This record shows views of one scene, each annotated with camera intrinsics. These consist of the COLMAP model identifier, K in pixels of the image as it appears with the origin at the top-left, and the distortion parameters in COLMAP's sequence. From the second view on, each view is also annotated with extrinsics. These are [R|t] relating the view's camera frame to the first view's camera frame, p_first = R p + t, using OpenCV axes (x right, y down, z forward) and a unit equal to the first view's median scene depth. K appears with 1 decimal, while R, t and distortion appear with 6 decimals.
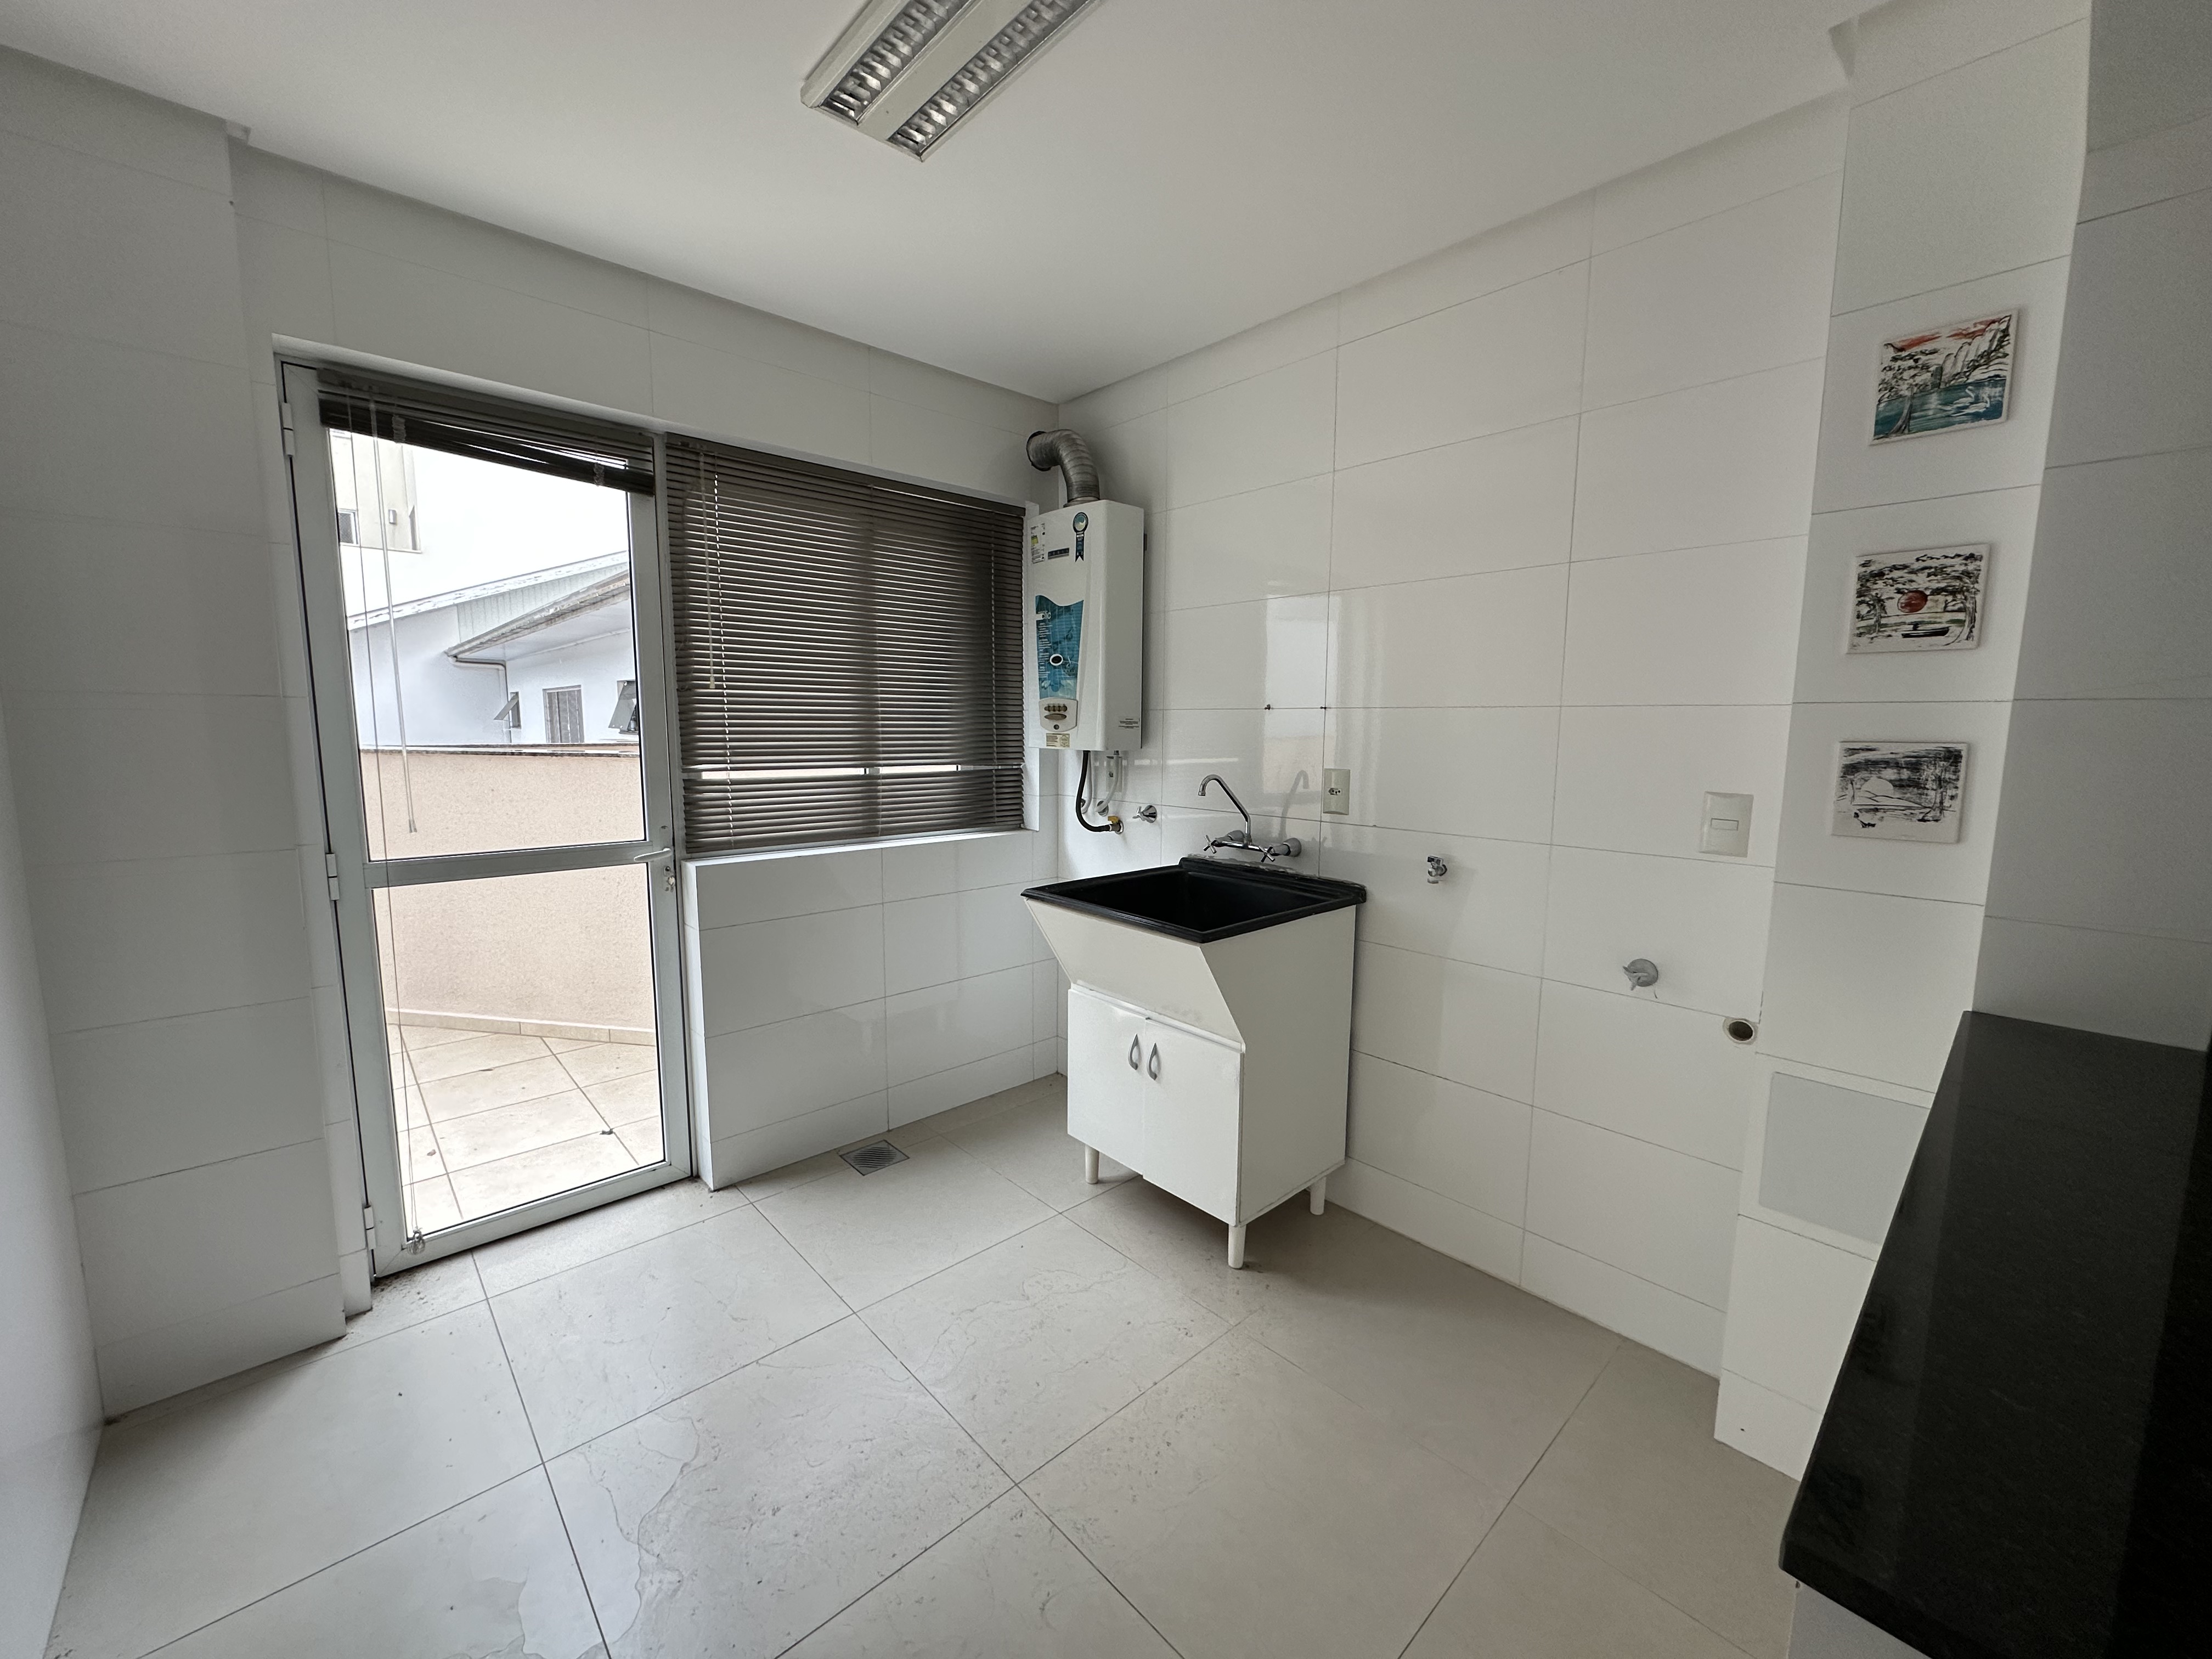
lens RADIAL K [[885.0, 0, 1101.1], [0, 885.0, 831.7], [0, 0, 1]] dist [0.000876, 0.000158]
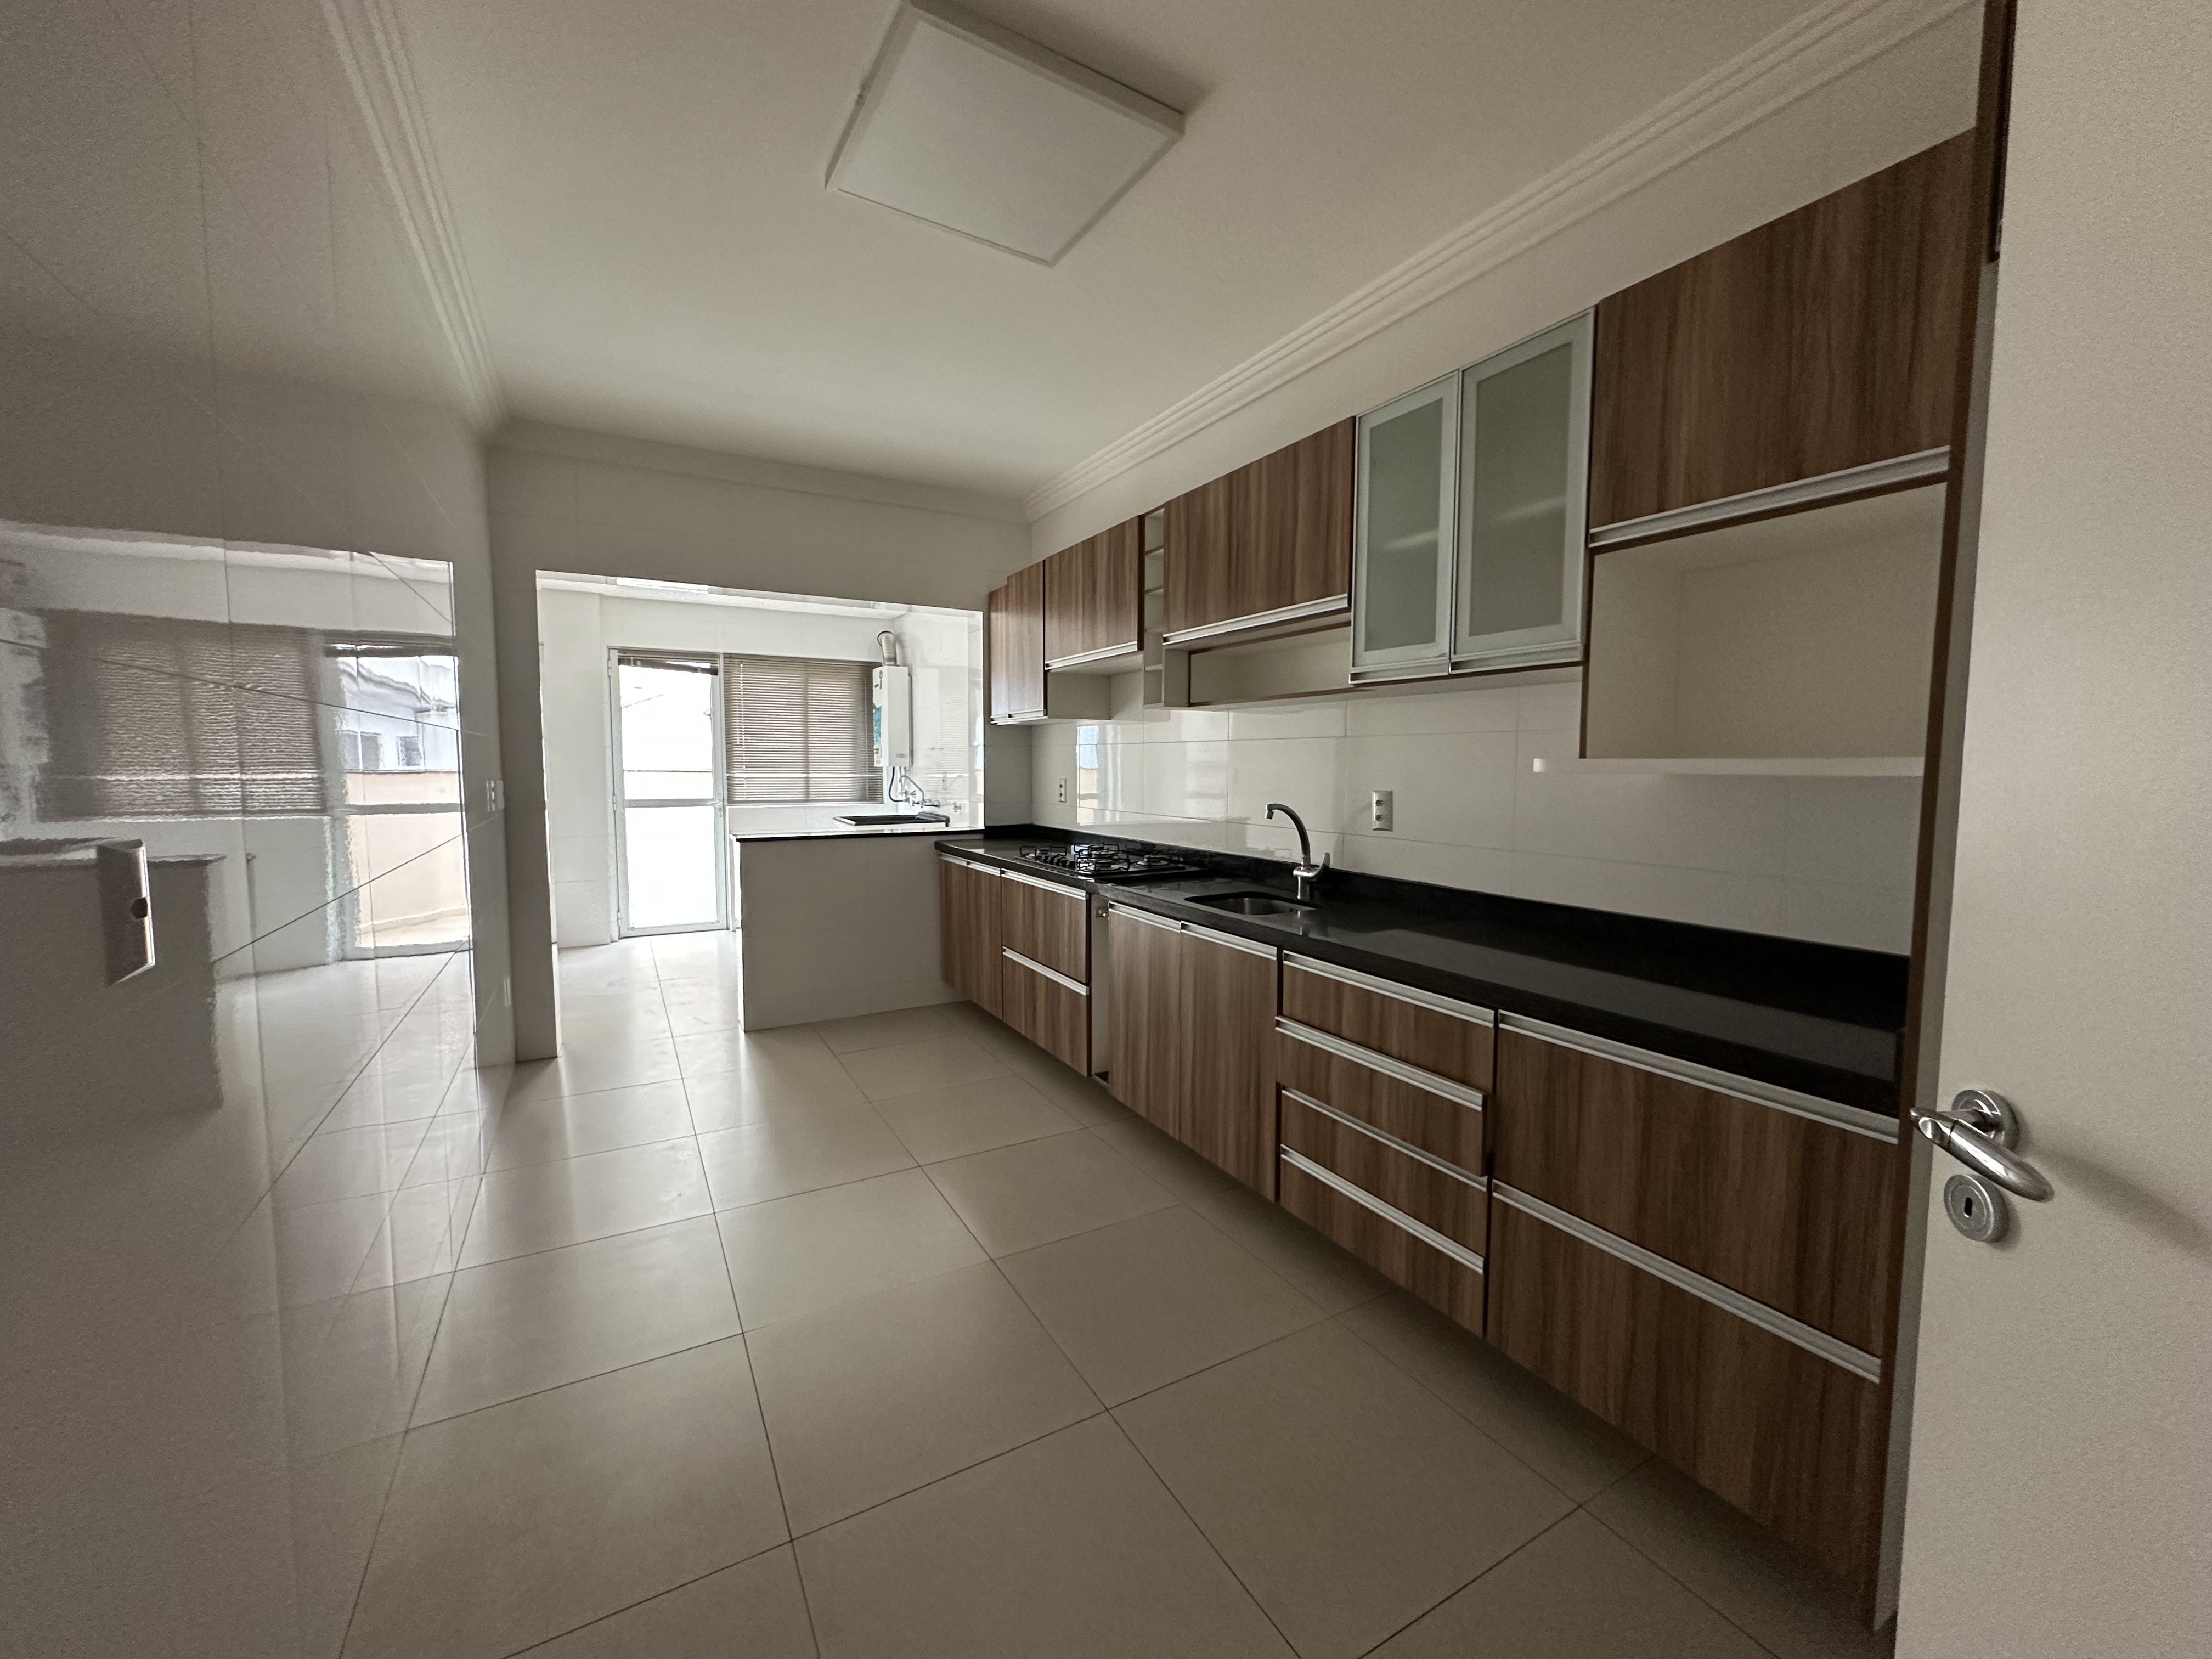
lens RADIAL K [[885.0, 0, 1101.1], [0, 885.0, 831.7], [0, 0, 1]] dist [0.000876, 0.000158]
pose [[0.970611, 0.018873, -0.239912, 1.322642], [-0.029351, 0.998761, -0.040178, 0.190079], [0.238856, 0.046039, 0.969963, -1.379167]]
